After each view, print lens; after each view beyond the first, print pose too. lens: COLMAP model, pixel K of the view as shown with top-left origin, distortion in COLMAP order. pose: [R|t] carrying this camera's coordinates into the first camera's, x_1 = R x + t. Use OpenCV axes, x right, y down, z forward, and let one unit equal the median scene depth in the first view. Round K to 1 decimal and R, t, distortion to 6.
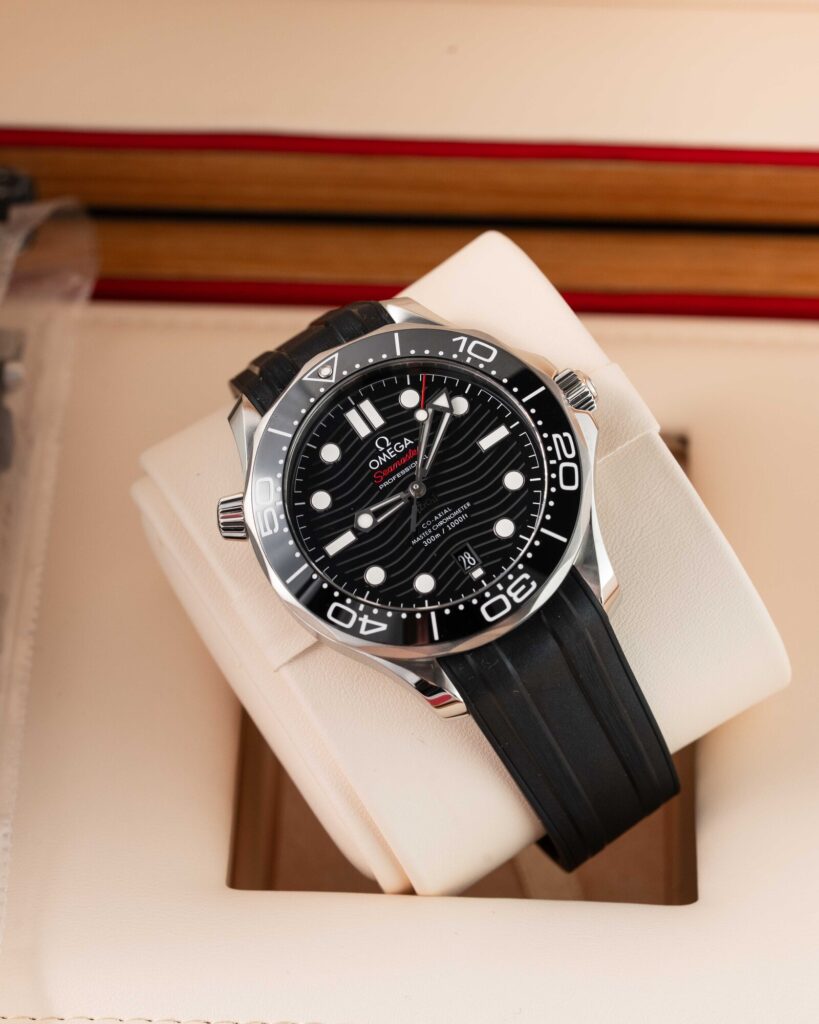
lens RADIAL K [[4439.6, 0, 409.1], [0, 4439.6, 512.4], [0, 0, 1]] dist [-0.279570, 0.000000]
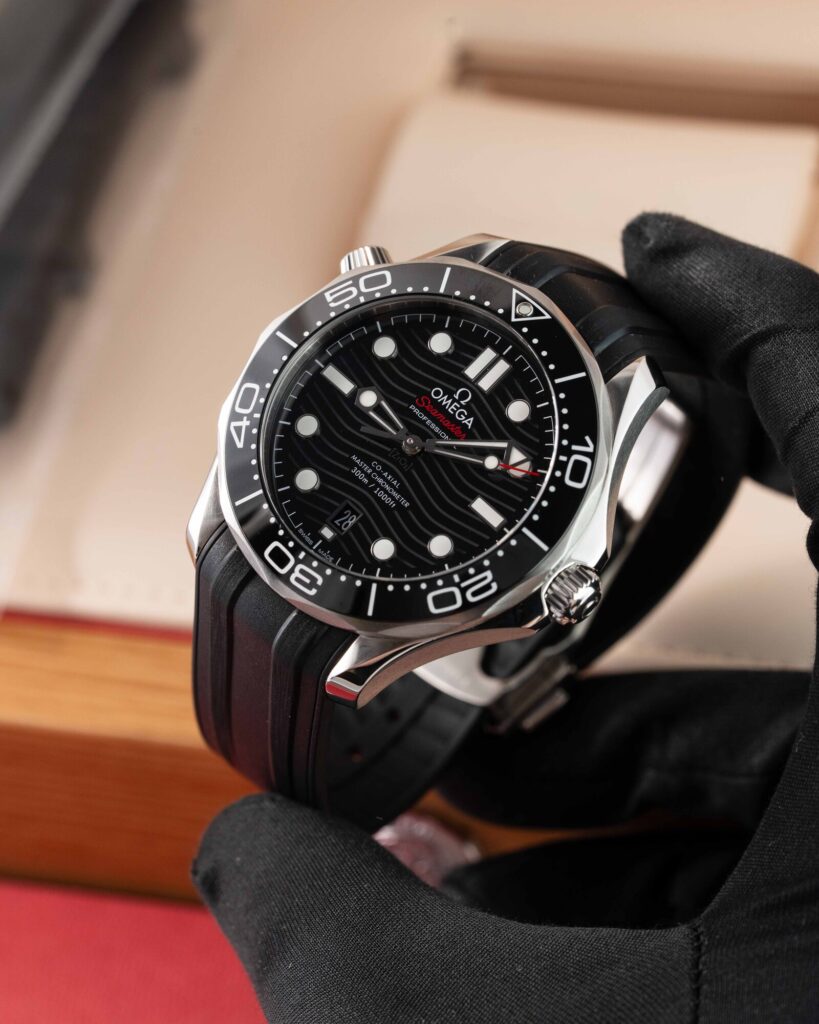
lens RADIAL K [[4439.6, 0, 409.5], [0, 4439.6, 511.2], [0, 0, 1]] dist [-0.279570, 0.000000]
pose [[0.194383, 0.942511, -0.271825, 0.250644], [-0.864948, 0.295397, 0.405716, -0.354054], [0.462688, 0.156250, 0.872643, 0.242926]]
